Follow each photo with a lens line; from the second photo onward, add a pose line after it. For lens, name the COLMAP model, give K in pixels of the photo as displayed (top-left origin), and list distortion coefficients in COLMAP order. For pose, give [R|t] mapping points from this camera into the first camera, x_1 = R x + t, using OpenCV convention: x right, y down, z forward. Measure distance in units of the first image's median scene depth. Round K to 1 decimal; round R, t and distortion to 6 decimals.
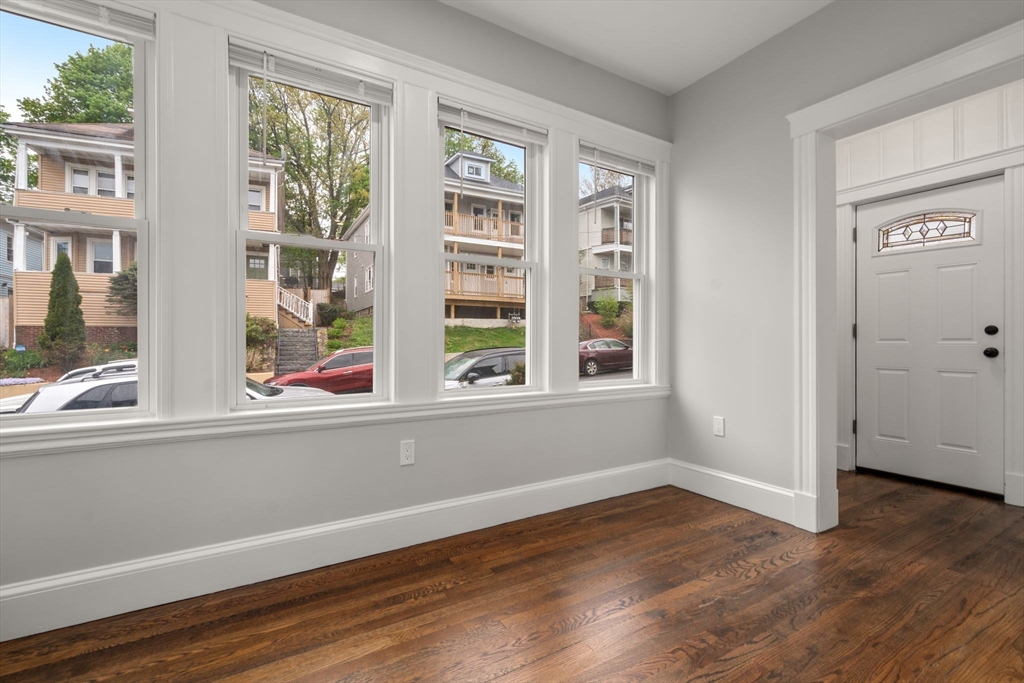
lens RADIAL K [[477.7, 0, 509.4], [0, 477.7, 338.6], [0, 0, 1]] dist [0.000219, 0.000077]
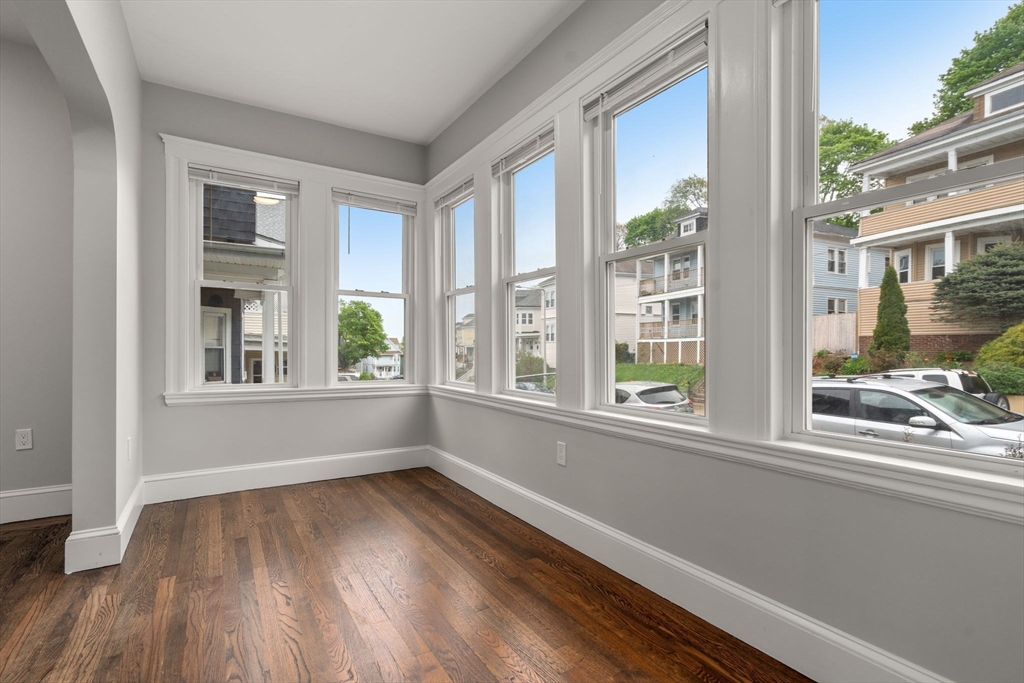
lens RADIAL K [[477.7, 0, 496.8], [0, 477.7, 348.2], [0, 0, 1]] dist [0.000219, 0.000077]
pose [[-0.020240, 0.001262, -0.999794, 0.145319], [0.000987, 0.999999, 0.001242, -0.000098], [0.999795, -0.000961, -0.020241, 0.146932]]
